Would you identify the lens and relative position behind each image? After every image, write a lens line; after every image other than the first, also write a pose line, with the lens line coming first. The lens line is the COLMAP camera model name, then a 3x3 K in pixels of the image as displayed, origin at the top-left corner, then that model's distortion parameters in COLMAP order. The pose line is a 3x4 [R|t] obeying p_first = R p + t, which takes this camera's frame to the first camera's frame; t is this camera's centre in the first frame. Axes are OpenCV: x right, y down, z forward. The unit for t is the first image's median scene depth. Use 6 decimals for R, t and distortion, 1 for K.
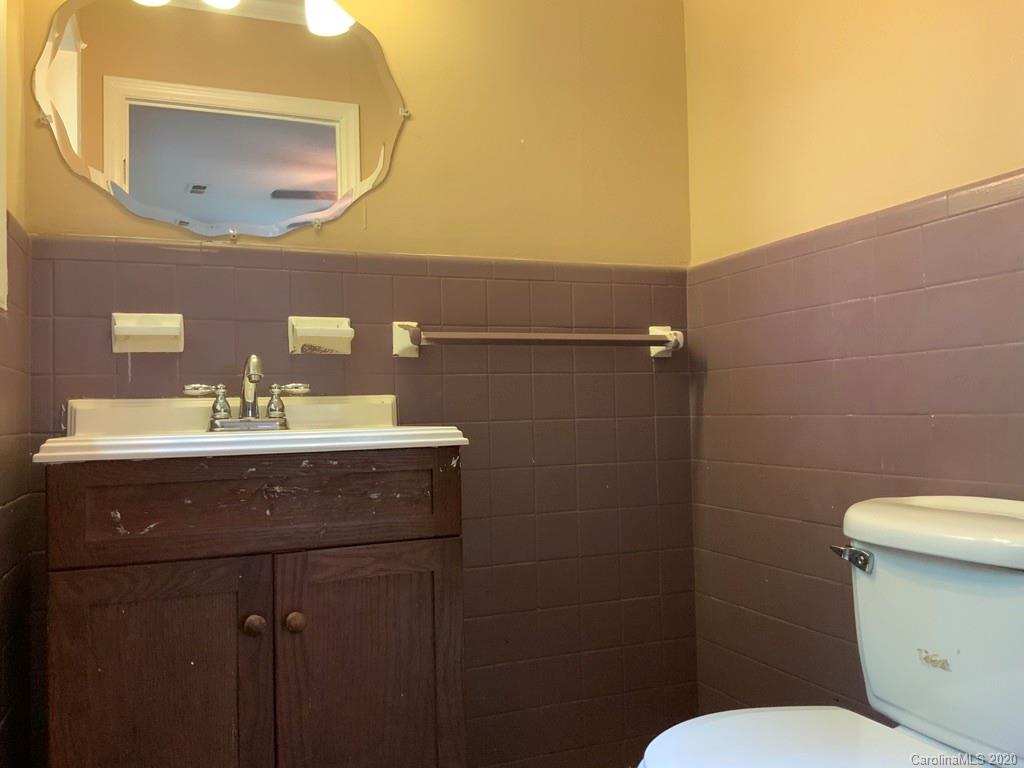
lens RADIAL K [[851.4, 0, 511.6], [0, 851.4, 385.7], [0, 0, 1]] dist [0.064229, -0.087249]
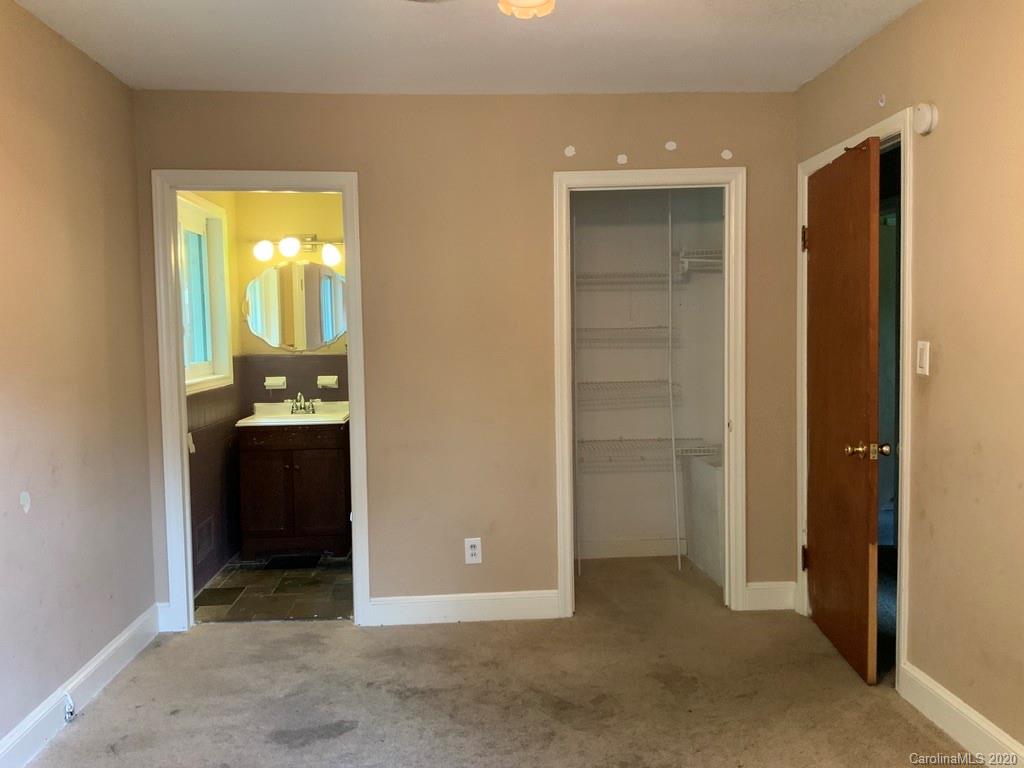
lens RADIAL K [[851.4, 0, 512.0], [0, 851.4, 382.8], [0, 0, 1]] dist [0.064229, -0.087249]
pose [[0.949837, 0.029112, -0.311387, 1.540173], [0.001940, 0.995090, 0.098950, -0.404703], [0.312739, -0.094591, 0.945117, -1.921696]]
